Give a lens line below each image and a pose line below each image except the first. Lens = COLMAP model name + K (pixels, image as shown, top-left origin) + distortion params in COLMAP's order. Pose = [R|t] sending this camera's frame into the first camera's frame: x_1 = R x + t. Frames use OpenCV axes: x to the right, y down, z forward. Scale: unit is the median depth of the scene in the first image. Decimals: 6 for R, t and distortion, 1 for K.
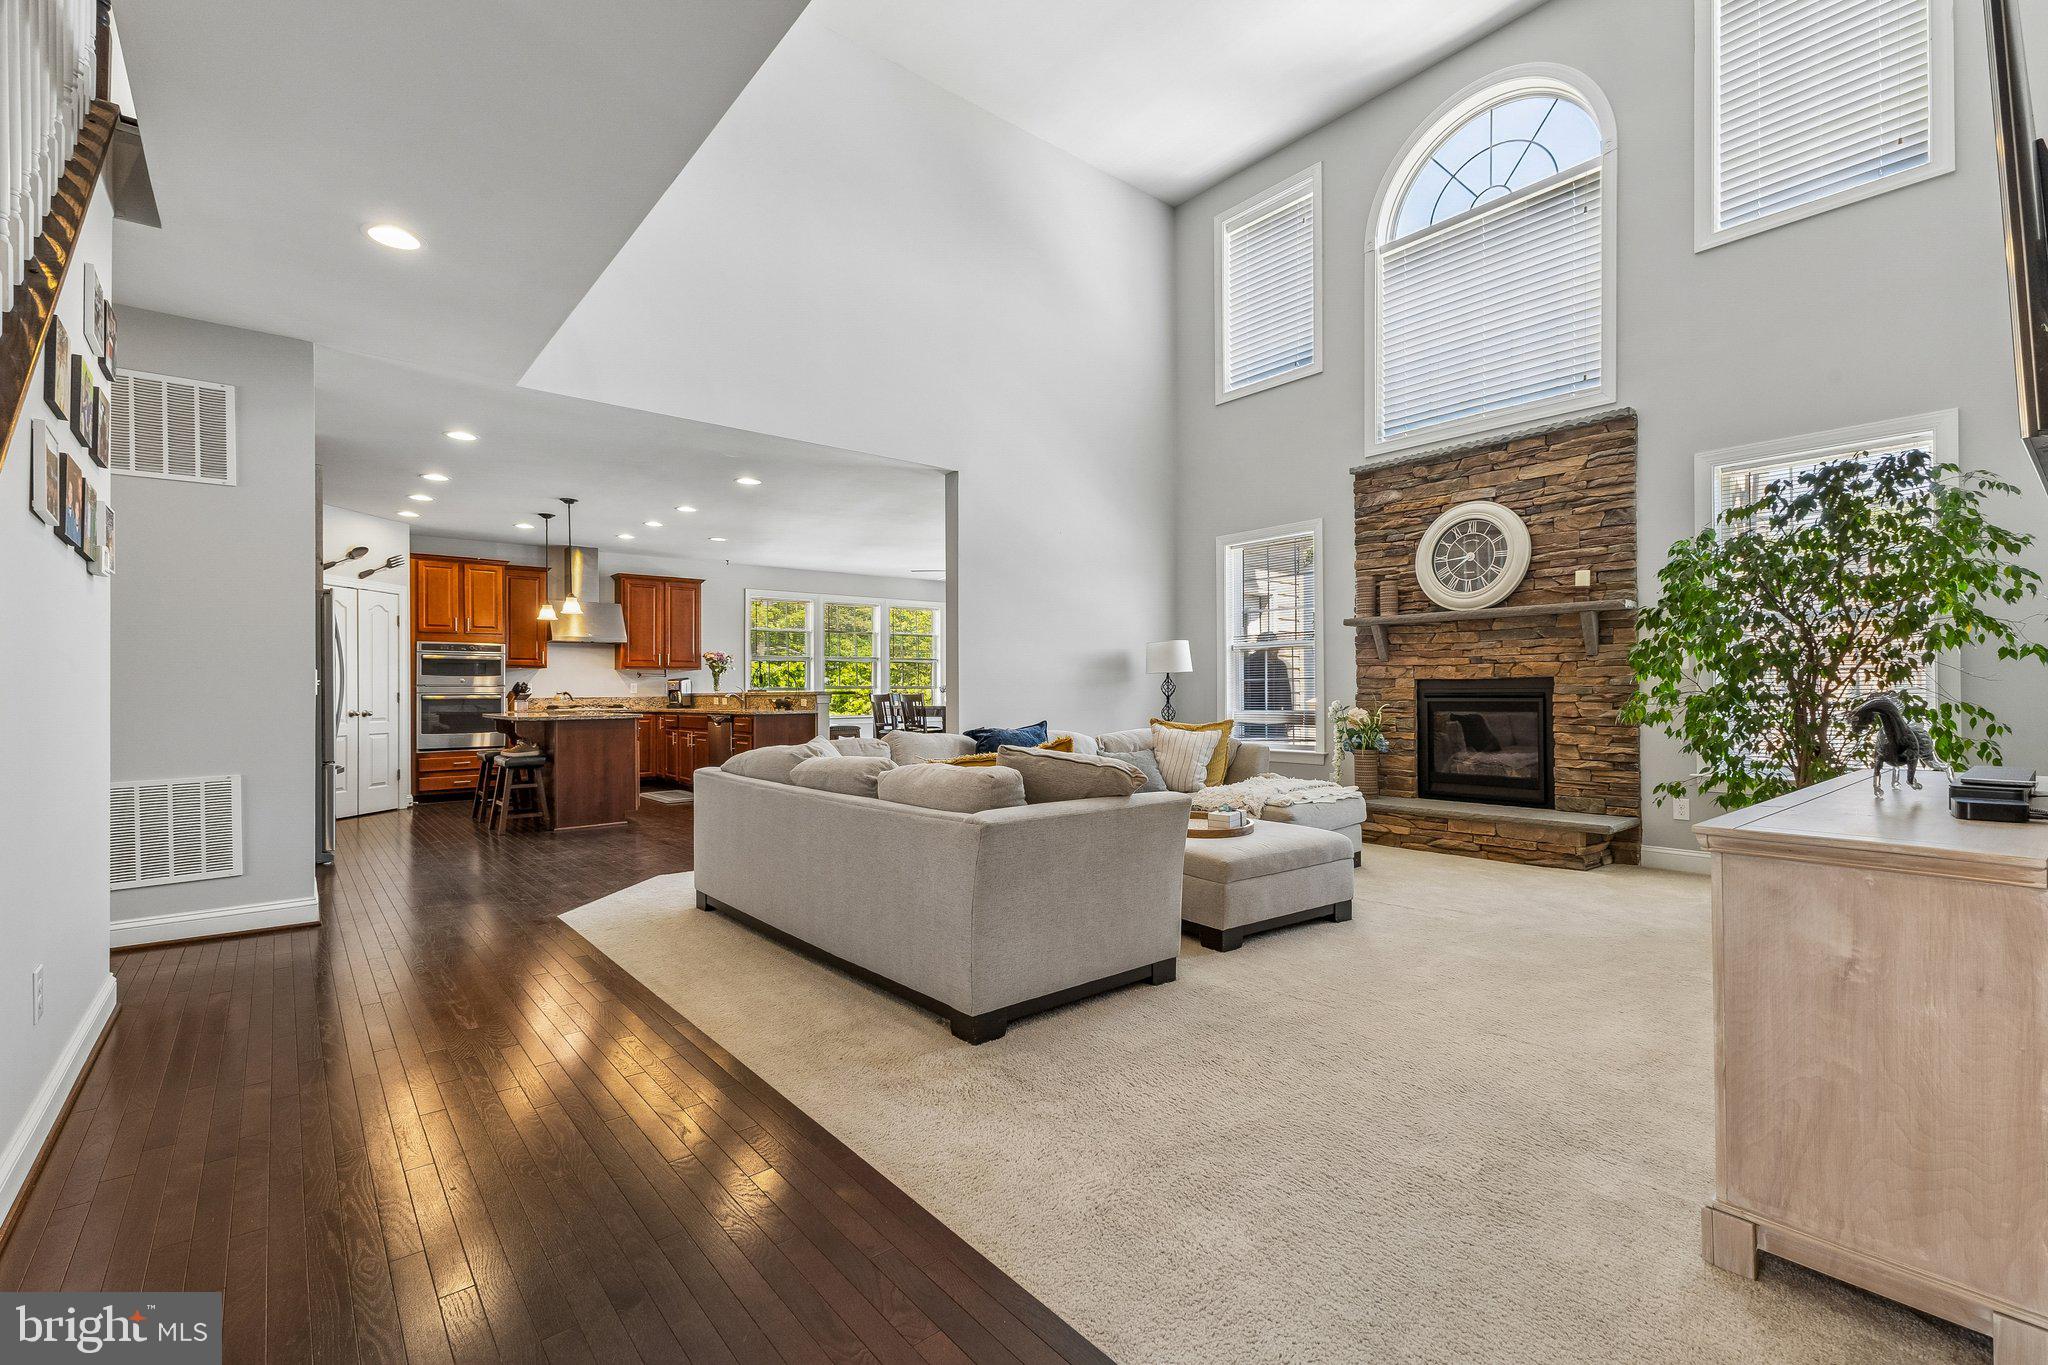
lens RADIAL K [[895.3, 0, 1017.5], [0, 895.3, 676.2], [0, 0, 1]] dist [0.011542, -0.001690]
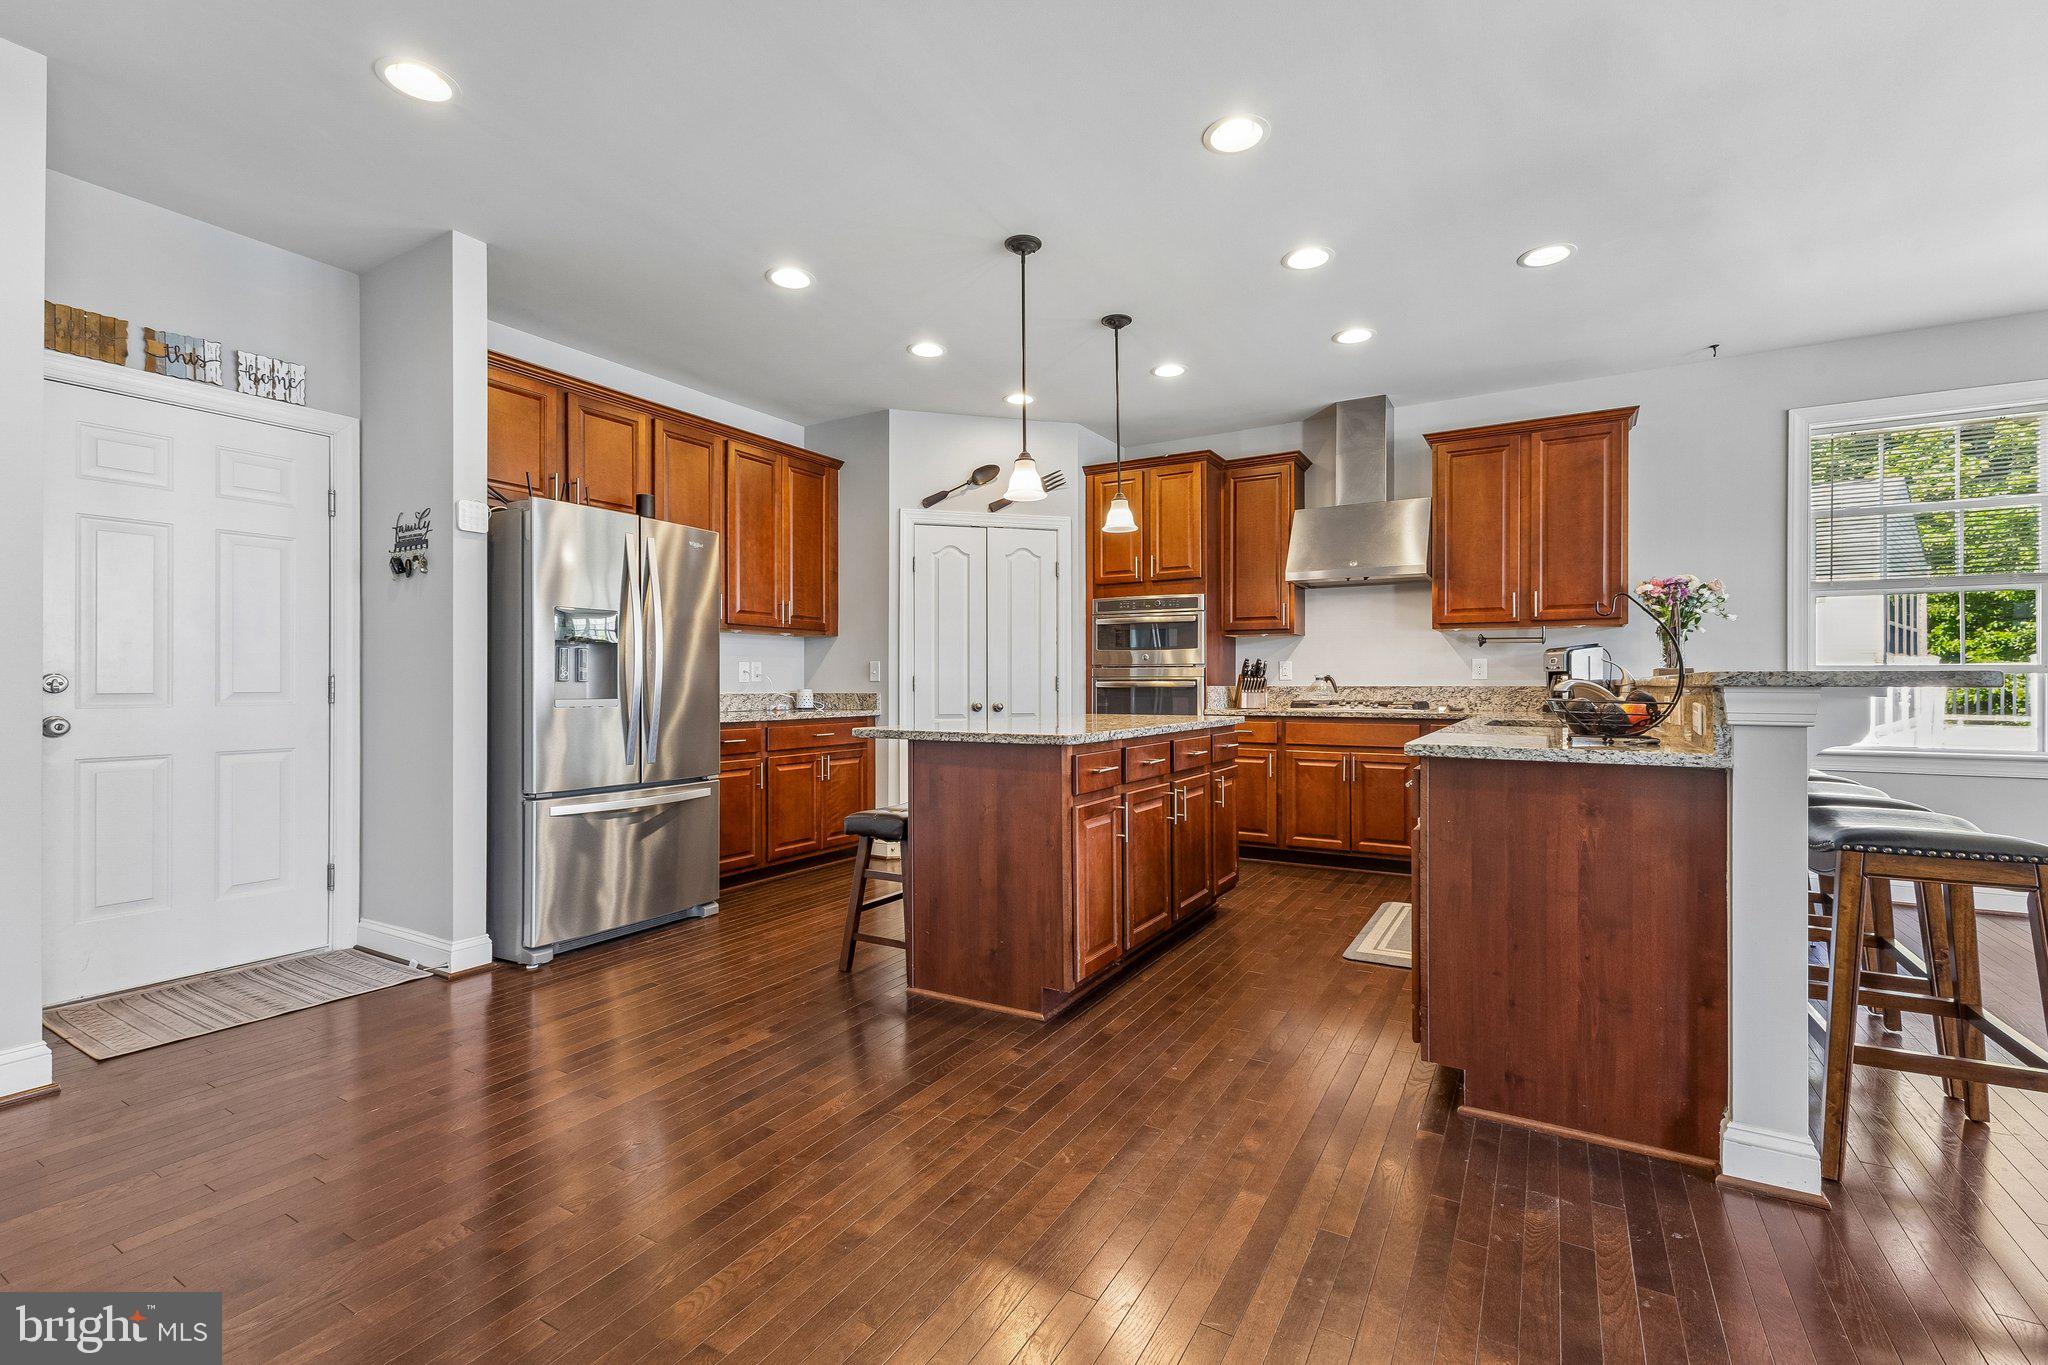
lens RADIAL K [[895.3, 0, 1035.7], [0, 895.3, 676.7], [0, 0, 1]] dist [0.011542, -0.001690]
pose [[0.342714, 0.002371, -0.939437, -0.061584], [0.015934, 0.999838, 0.008336, 0.011589], [0.939305, -0.017826, 0.342620, 0.702949]]
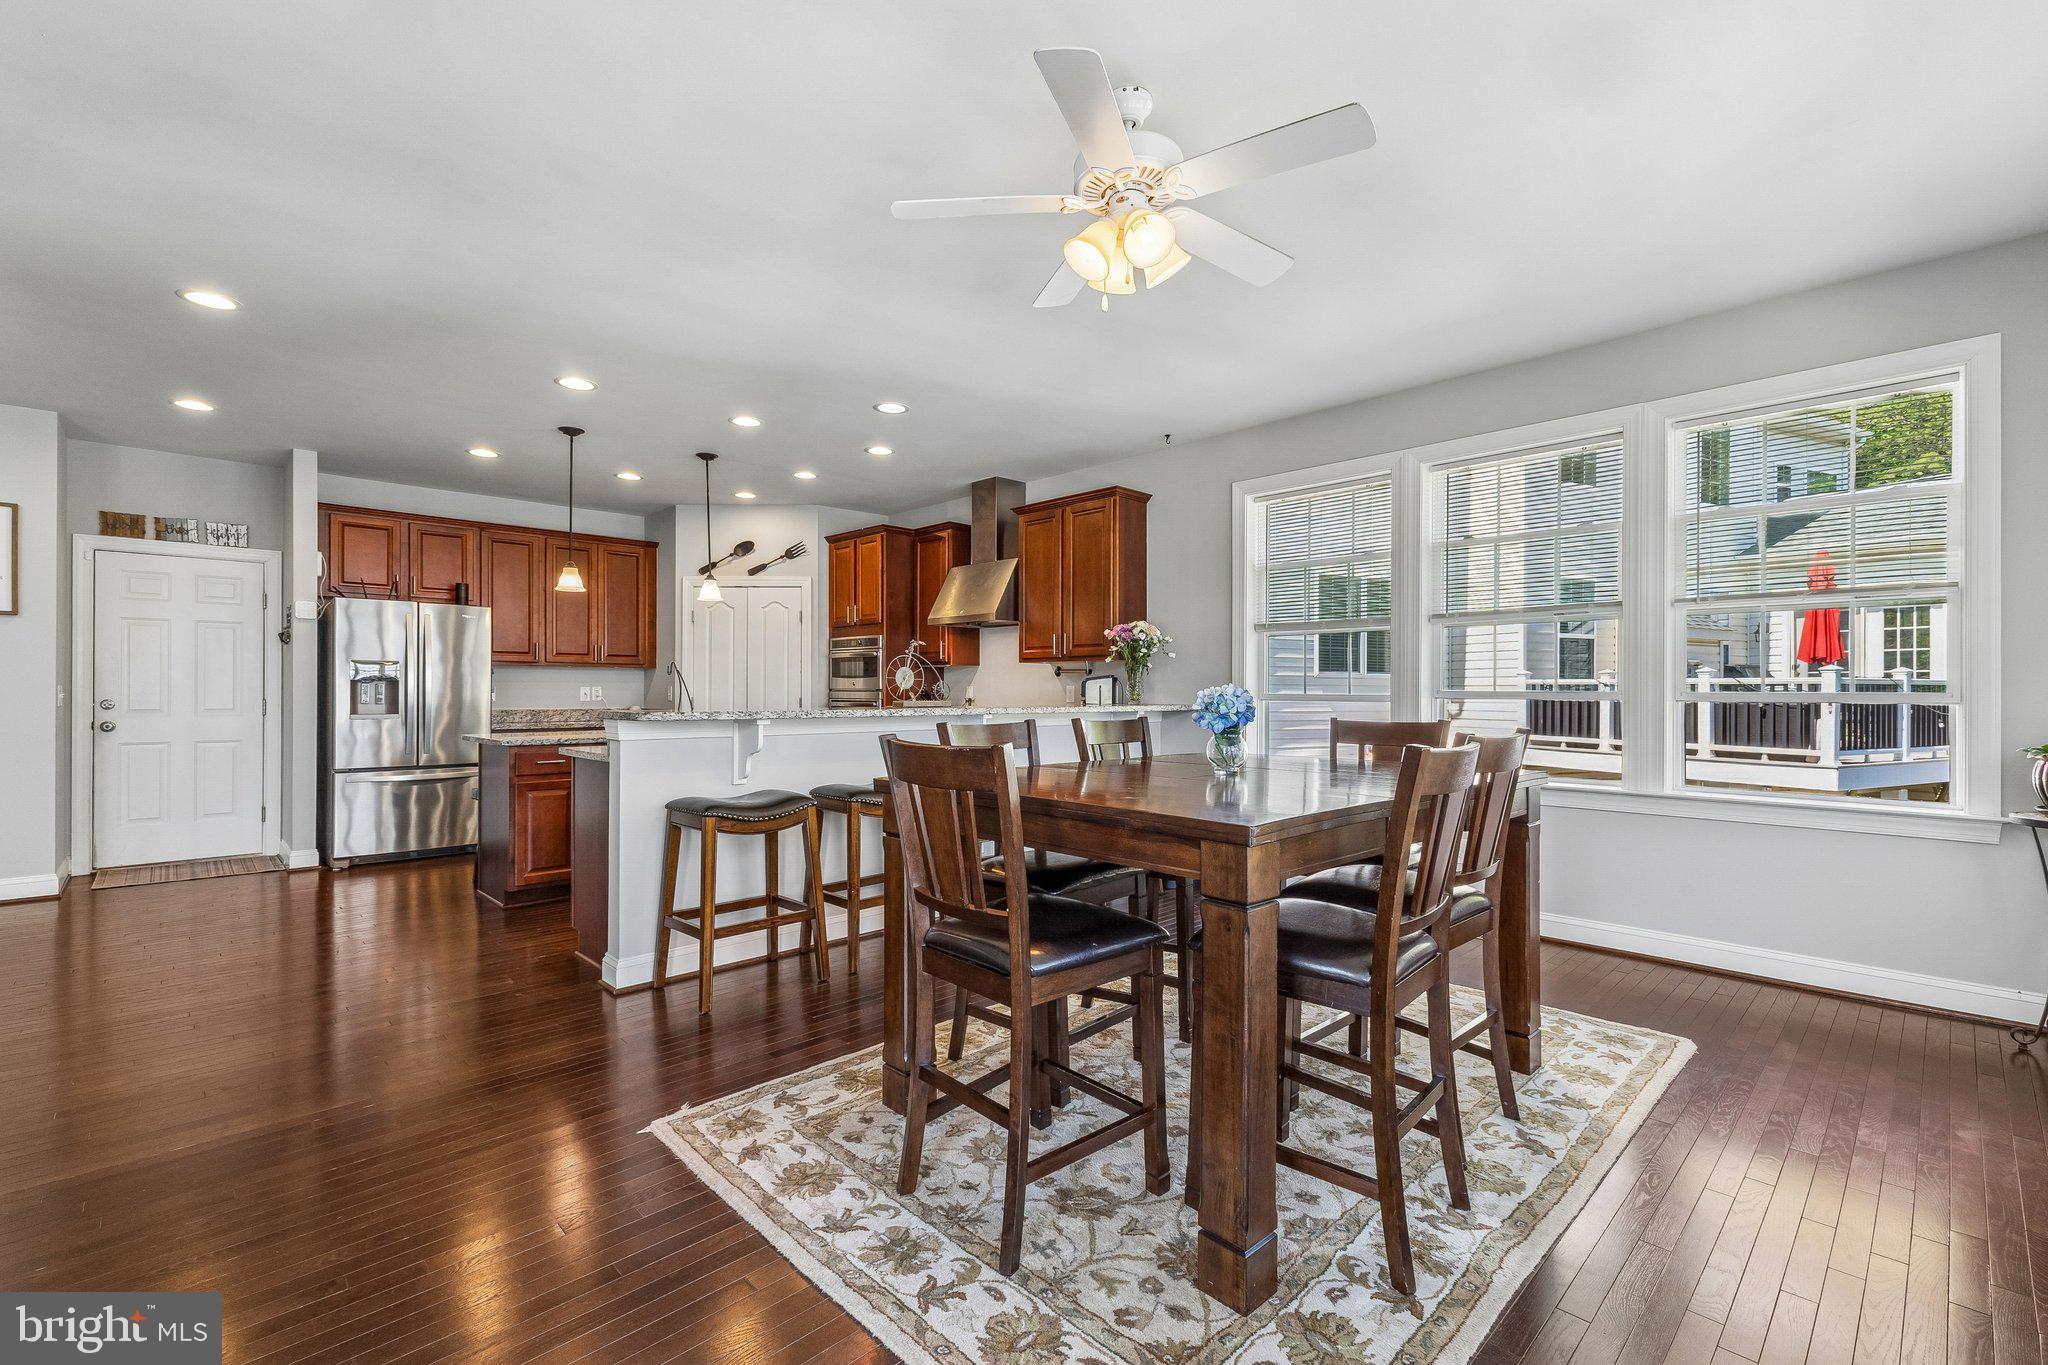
lens RADIAL K [[895.3, 0, 1034.7], [0, 895.3, 686.7], [0, 0, 1]] dist [0.011542, -0.001690]
pose [[0.080623, 0.003550, -0.996738, 0.196898], [0.017276, 0.999838, 0.004959, 0.006384], [0.996595, -0.017620, 0.080549, 1.078176]]
